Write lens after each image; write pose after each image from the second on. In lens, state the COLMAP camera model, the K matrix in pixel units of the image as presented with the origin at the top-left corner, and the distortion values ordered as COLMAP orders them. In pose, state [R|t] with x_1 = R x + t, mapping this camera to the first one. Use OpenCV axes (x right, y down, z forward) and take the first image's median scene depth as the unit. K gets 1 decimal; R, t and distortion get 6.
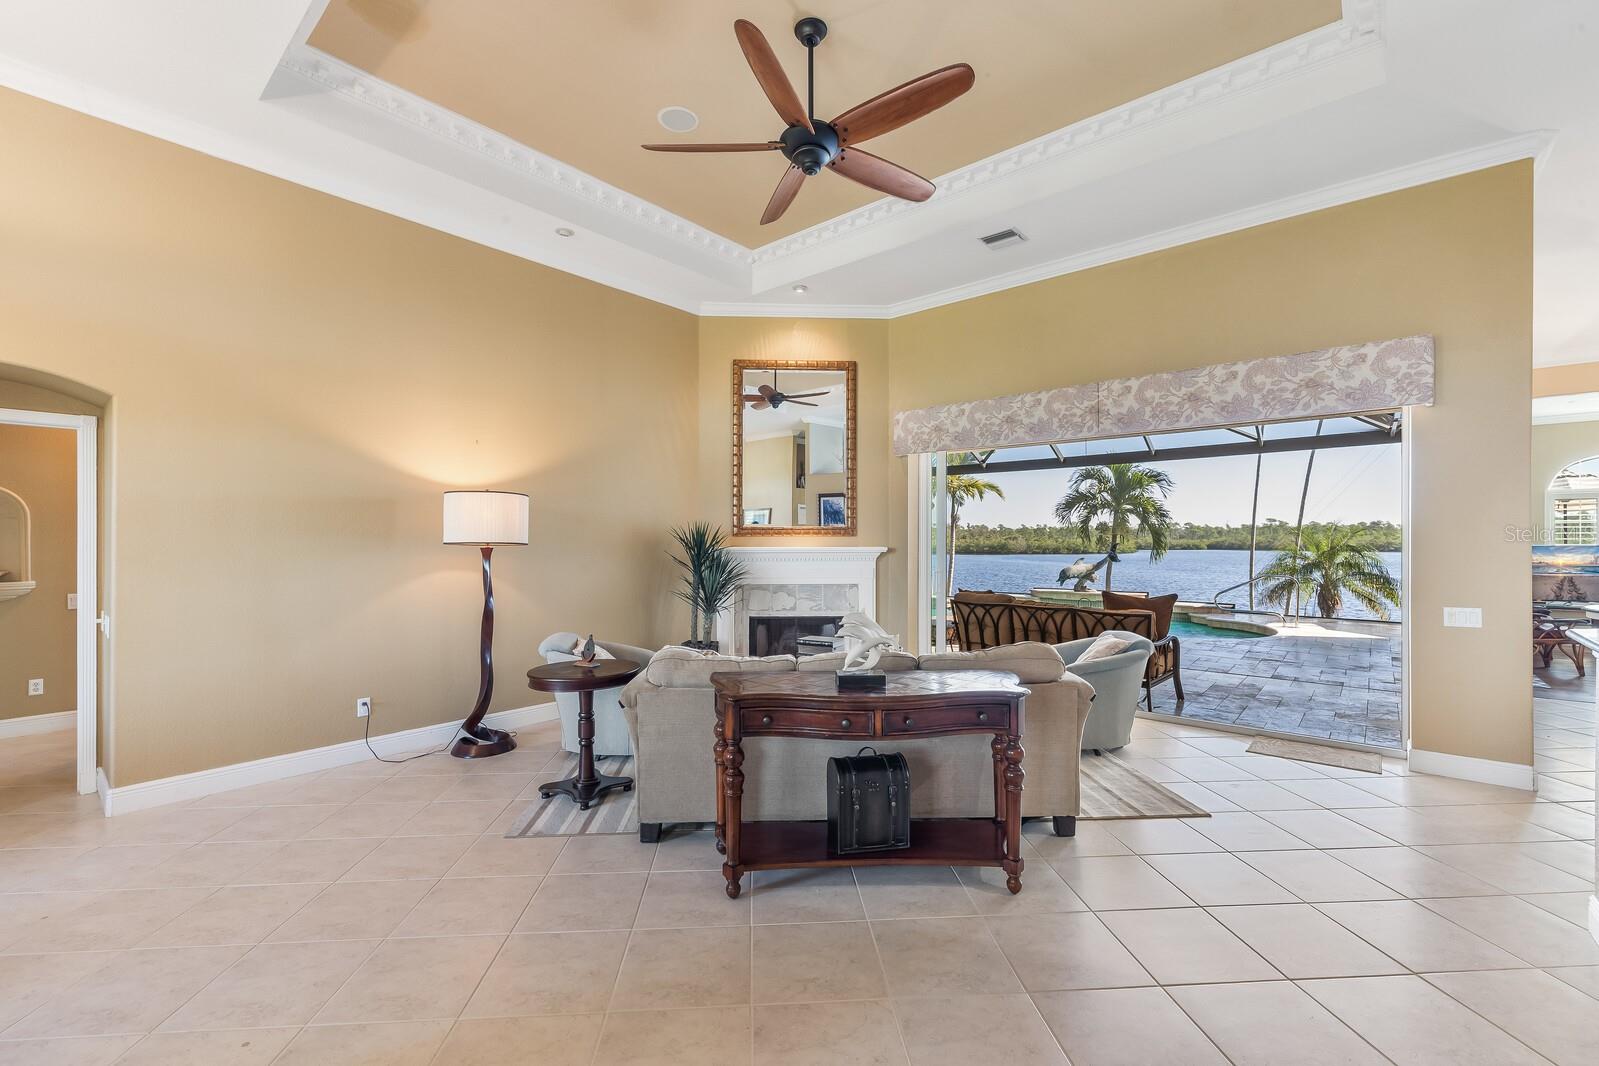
lens RADIAL K [[675.1, 0, 793.9], [0, 675.1, 540.0], [0, 0, 1]] dist [0.002371, 0.000080]
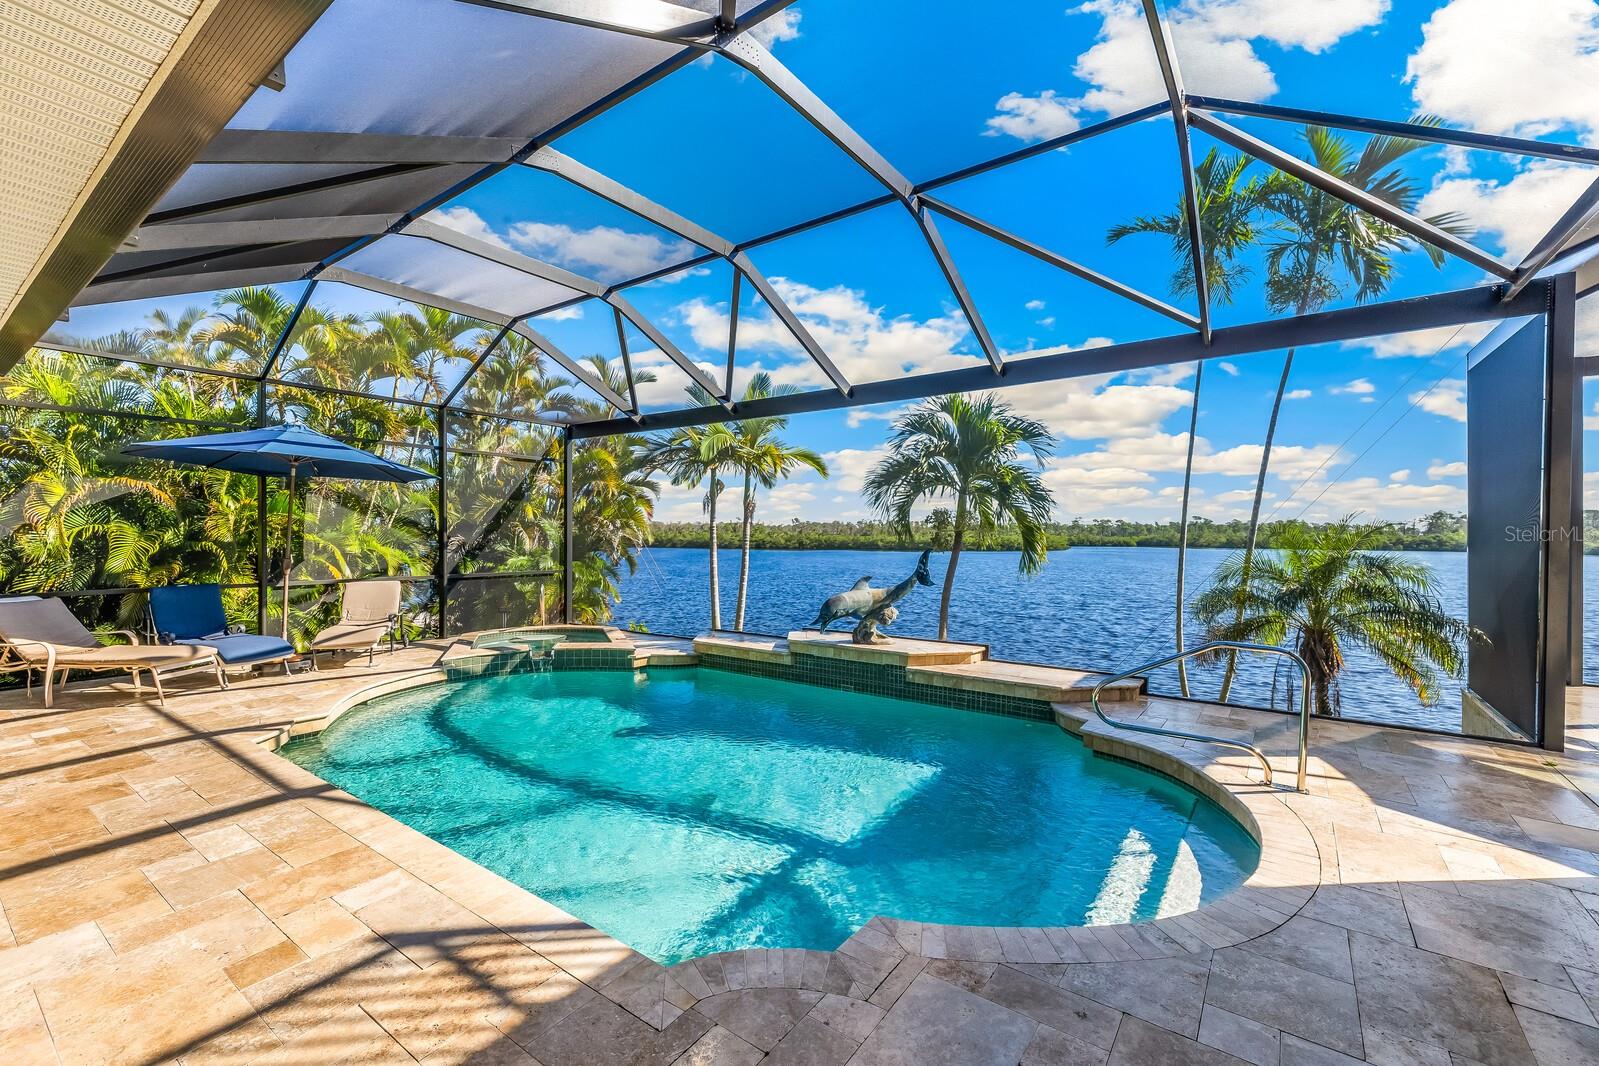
lens RADIAL K [[675.5, 0, 799.9], [0, 675.5, 556.9], [0, 0, 1]] dist [-0.000043, 0.000008]
pose [[0.996390, 0.000086, 0.084888, 0.295024], [-0.002714, 0.999521, 0.030840, -0.003442], [-0.084845, -0.030959, 0.995913, 0.440835]]
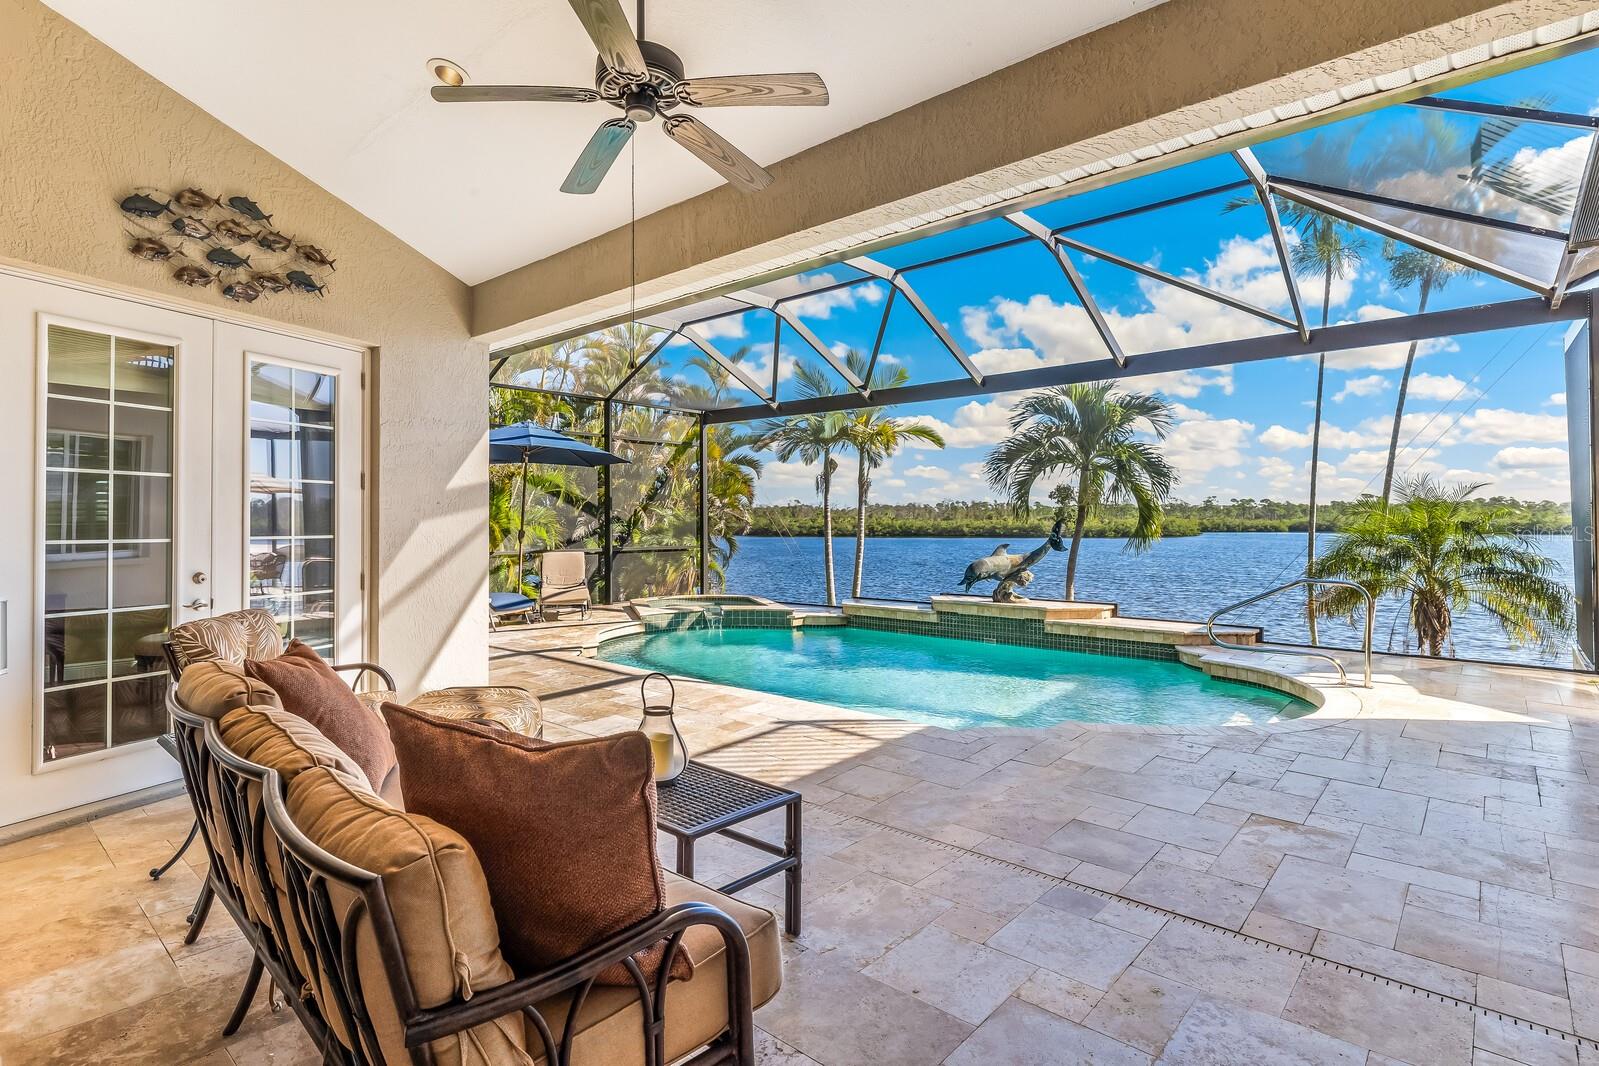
lens RADIAL K [[796.5, 0, 779.8], [0, 796.5, 503.7], [0, 0, 1]] dist [0.000220, -0.000156]
pose [[0.999759, -0.002835, -0.021788, 0.219320], [0.002342, 0.999741, -0.022632, 0.006055], [0.021847, 0.022576, 0.999506, 0.272761]]
